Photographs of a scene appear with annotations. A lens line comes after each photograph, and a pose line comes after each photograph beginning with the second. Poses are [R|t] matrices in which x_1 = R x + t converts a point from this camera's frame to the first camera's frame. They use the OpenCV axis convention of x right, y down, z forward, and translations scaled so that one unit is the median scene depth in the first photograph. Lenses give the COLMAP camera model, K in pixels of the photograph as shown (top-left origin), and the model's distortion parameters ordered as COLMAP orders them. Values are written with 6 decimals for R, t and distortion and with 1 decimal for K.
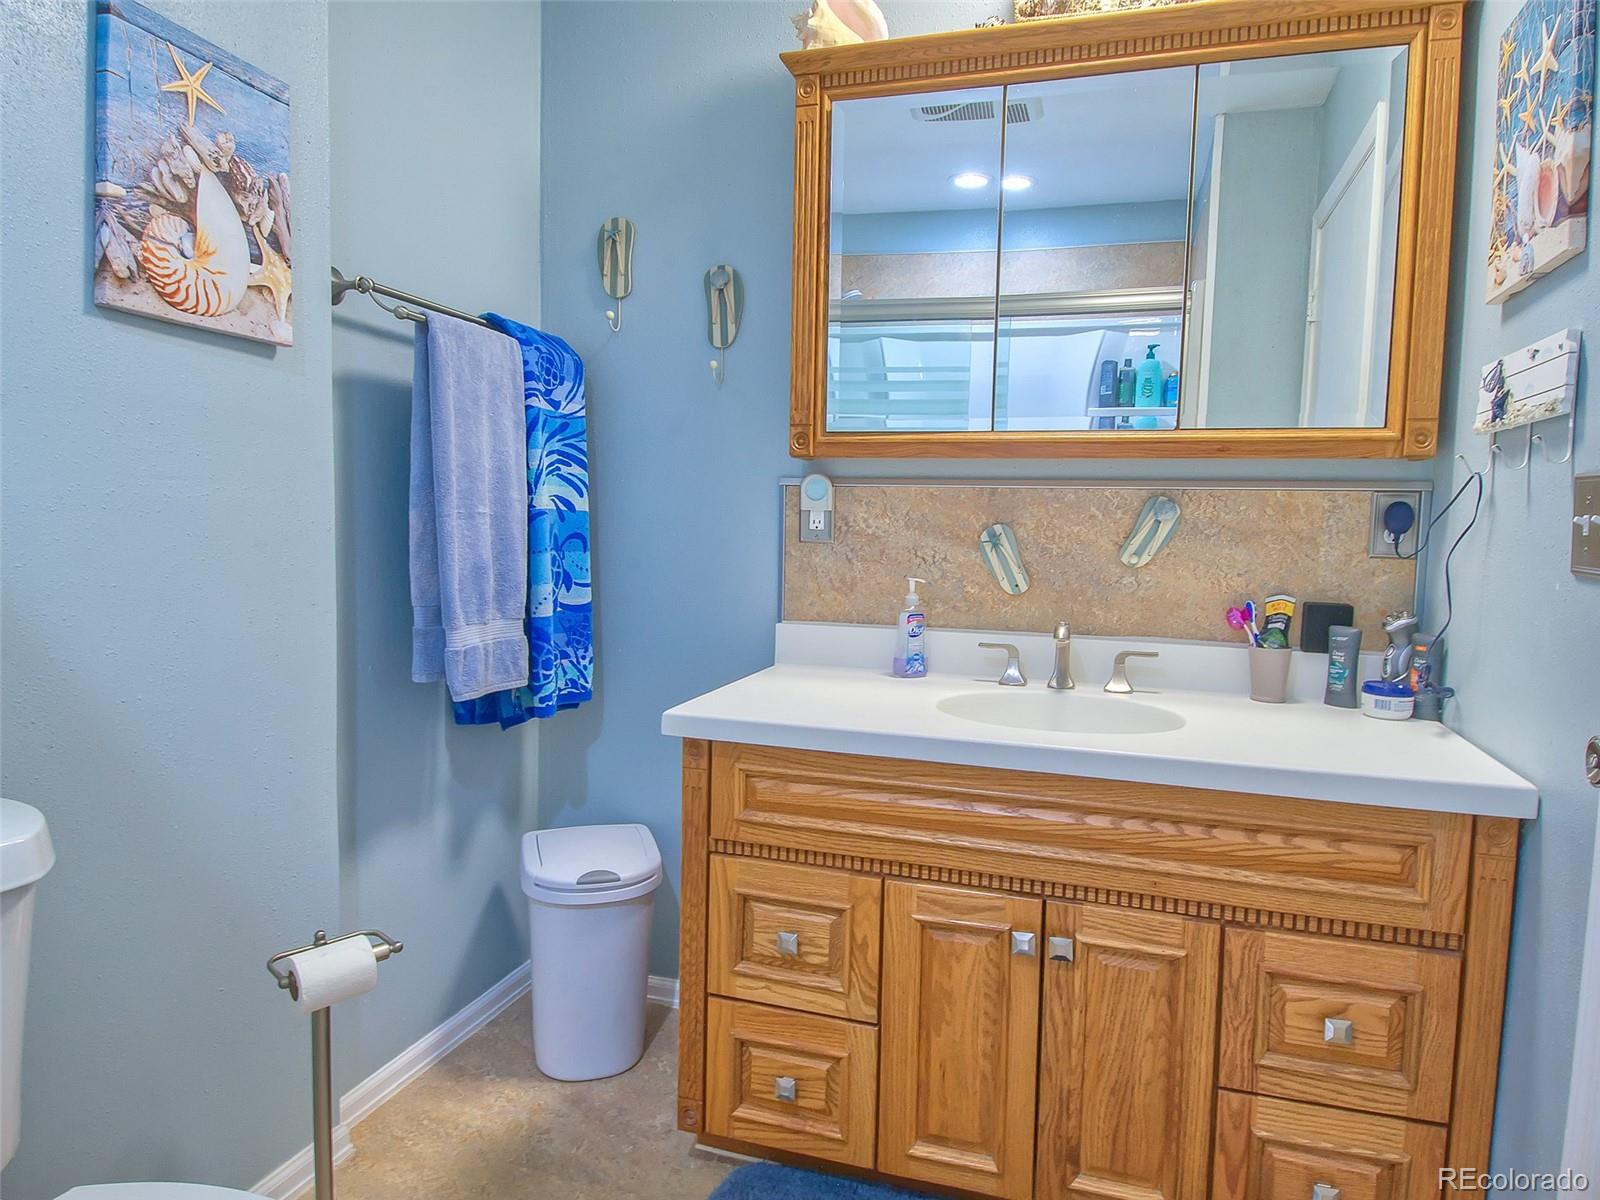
lens RADIAL K [[935.2, 0, 847.4], [0, 935.2, 600.8], [0, 0, 1]] dist [0.025128, -0.044855]
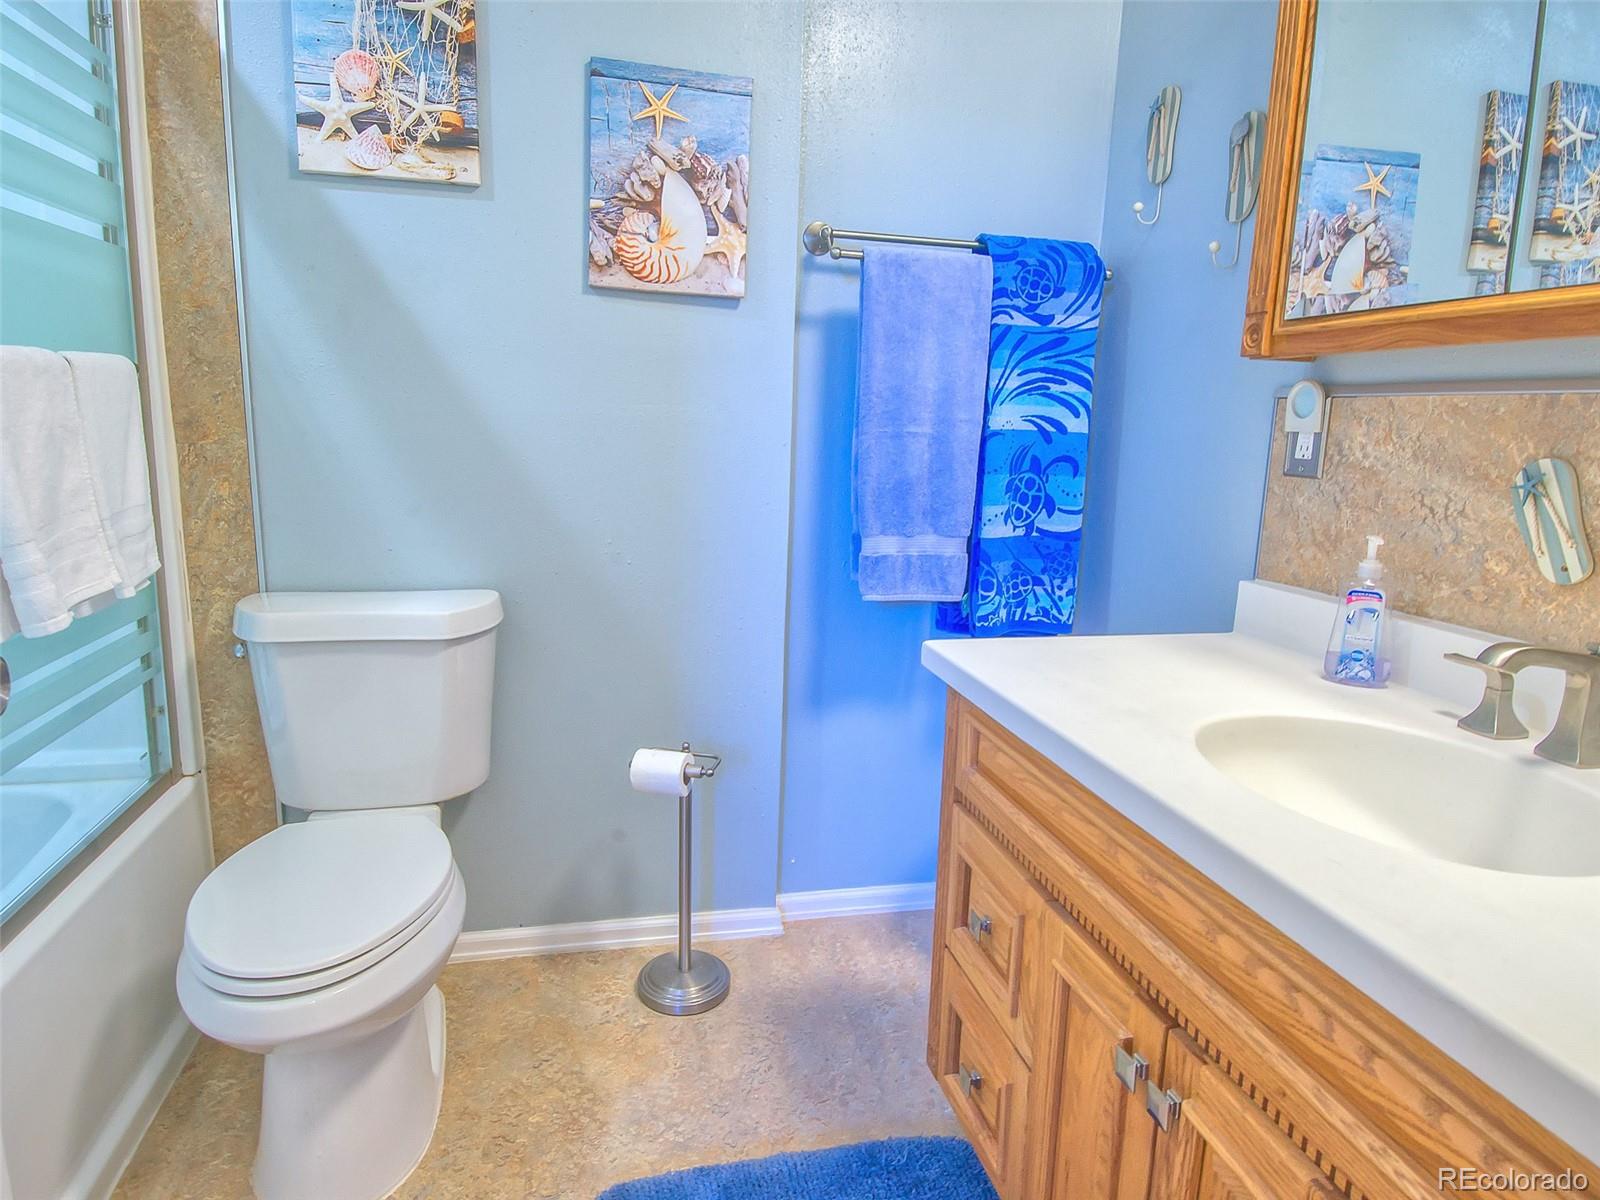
lens RADIAL K [[935.2, 0, 847.4], [0, 935.2, 600.8], [0, 0, 1]] dist [0.025128, -0.044855]
pose [[0.501649, 0.156134, -0.850865, 0.461970], [-0.093720, 0.987597, 0.125970, -0.028671], [0.859980, 0.016551, 0.510060, 0.358143]]
